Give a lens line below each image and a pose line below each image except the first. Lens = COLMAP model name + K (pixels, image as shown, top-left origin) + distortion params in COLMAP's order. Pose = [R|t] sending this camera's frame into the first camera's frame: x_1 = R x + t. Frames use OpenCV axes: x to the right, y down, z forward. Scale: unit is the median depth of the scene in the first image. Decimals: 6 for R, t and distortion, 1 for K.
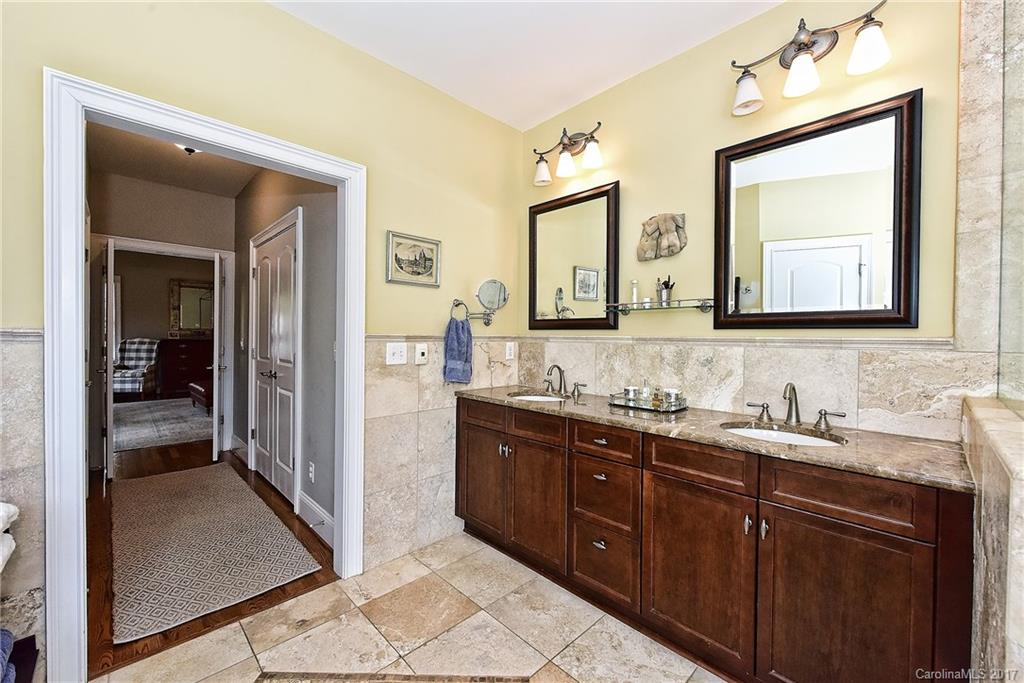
lens RADIAL K [[407.9, 0, 509.3], [0, 407.9, 335.0], [0, 0, 1]] dist [-0.001535, 0.000005]
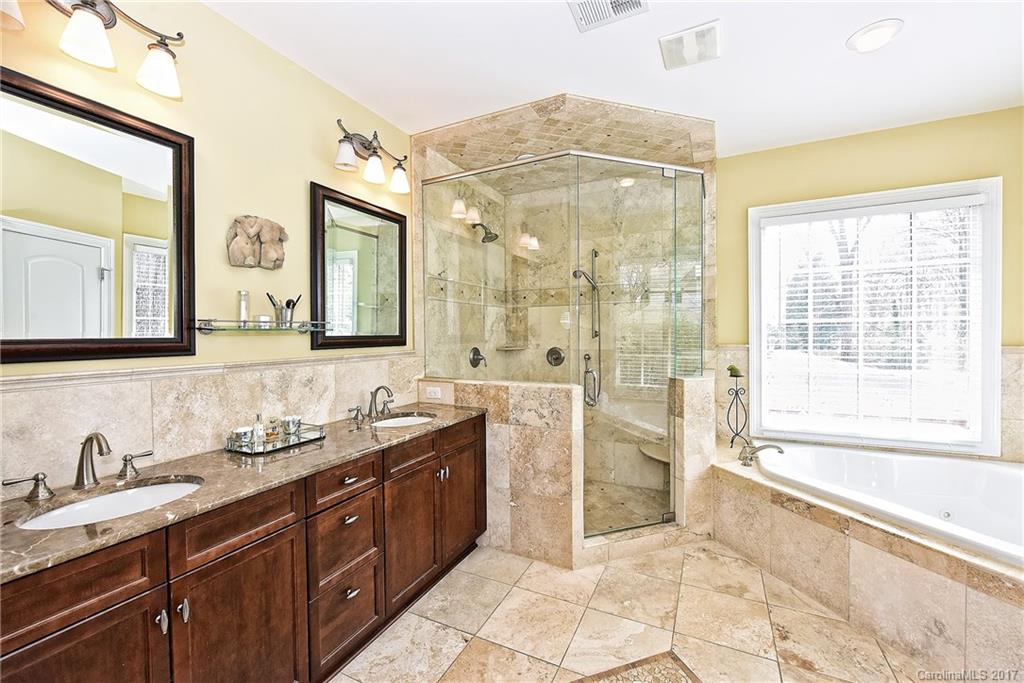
lens RADIAL K [[417.9, 0, 508.5], [0, 417.9, 338.6], [0, 0, 1]] dist [0.002772, 0.000452]
pose [[-0.336217, -0.012657, 0.941699, -0.628424], [0.013828, 0.999736, 0.018374, -0.051770], [-0.941683, 0.019199, -0.335954, 0.806935]]
